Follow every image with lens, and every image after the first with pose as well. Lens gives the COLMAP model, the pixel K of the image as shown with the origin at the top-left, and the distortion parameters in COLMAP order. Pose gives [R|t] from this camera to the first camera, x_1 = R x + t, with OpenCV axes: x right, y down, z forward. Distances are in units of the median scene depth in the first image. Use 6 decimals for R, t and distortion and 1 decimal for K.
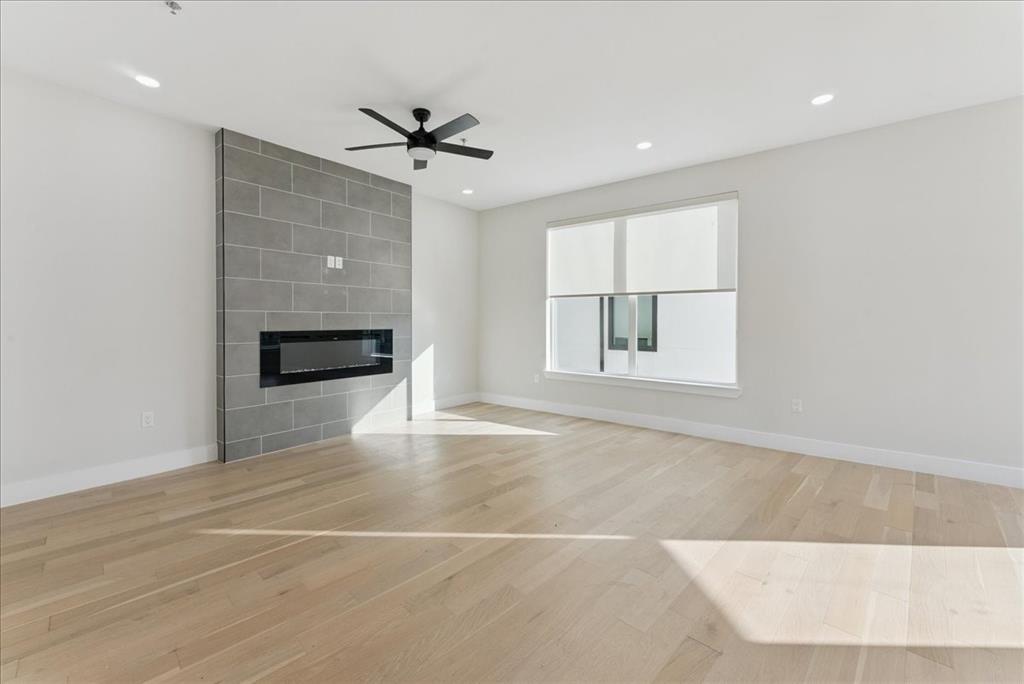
lens RADIAL K [[417.5, 0, 508.9], [0, 417.5, 325.6], [0, 0, 1]] dist [-0.003184, -0.000452]
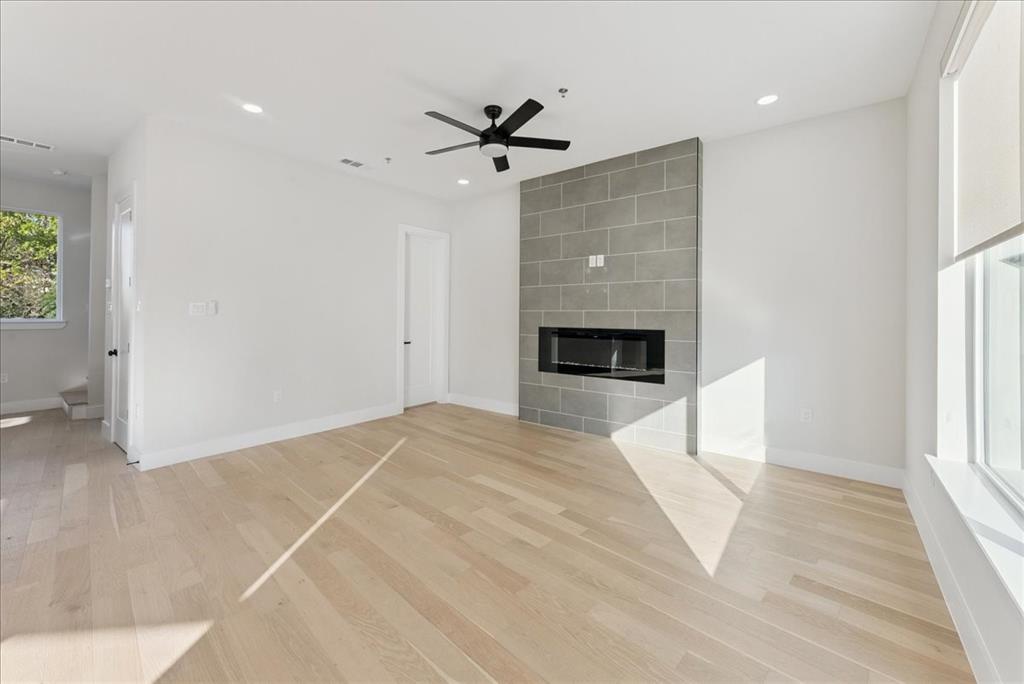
lens RADIAL K [[417.5, 0, 512.9], [0, 417.5, 312.2], [0, 0, 1]] dist [-0.003184, -0.000452]
pose [[0.012423, -0.006540, -0.999901, 0.599323], [-0.016878, 0.999835, -0.006749, -0.018103], [0.999780, 0.016960, 0.012311, 0.802227]]
